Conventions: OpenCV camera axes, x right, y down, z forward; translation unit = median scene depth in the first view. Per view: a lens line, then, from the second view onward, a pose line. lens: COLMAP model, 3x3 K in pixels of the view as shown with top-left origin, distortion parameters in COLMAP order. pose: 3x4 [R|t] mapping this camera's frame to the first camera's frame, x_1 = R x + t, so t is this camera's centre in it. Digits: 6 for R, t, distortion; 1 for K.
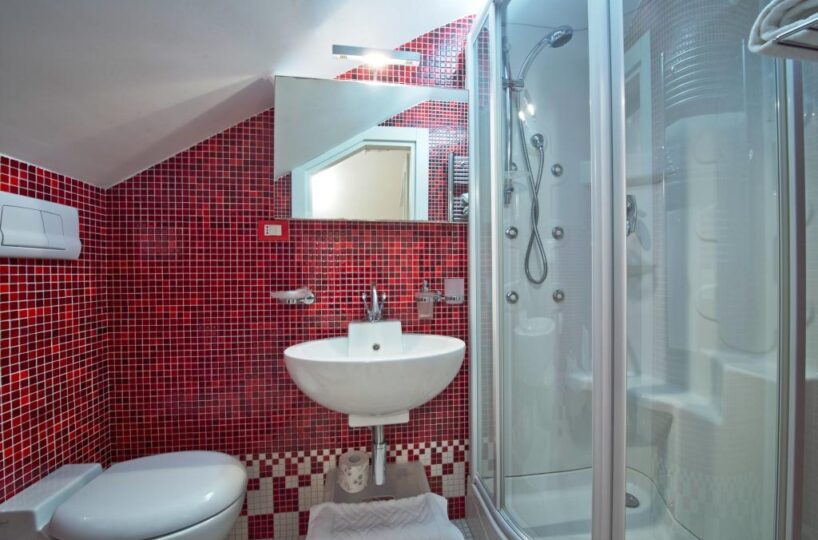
lens RADIAL K [[324.2, 0, 407.8], [0, 324.2, 272.2], [0, 0, 1]] dist [-0.017309, -0.000488]
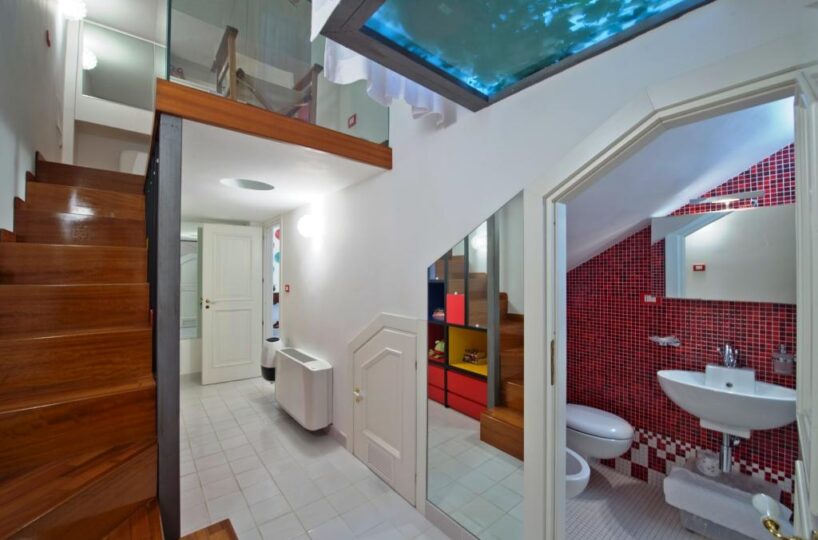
lens RADIAL K [[324.2, 0, 407.8], [0, 324.2, 272.2], [0, 0, 1]] dist [-0.017309, -0.000488]
pose [[0.511314, -0.005847, -0.859374, 0.375789], [-0.009688, 0.999874, -0.012567, -0.234355], [0.859340, 0.014751, 0.511193, -0.945377]]
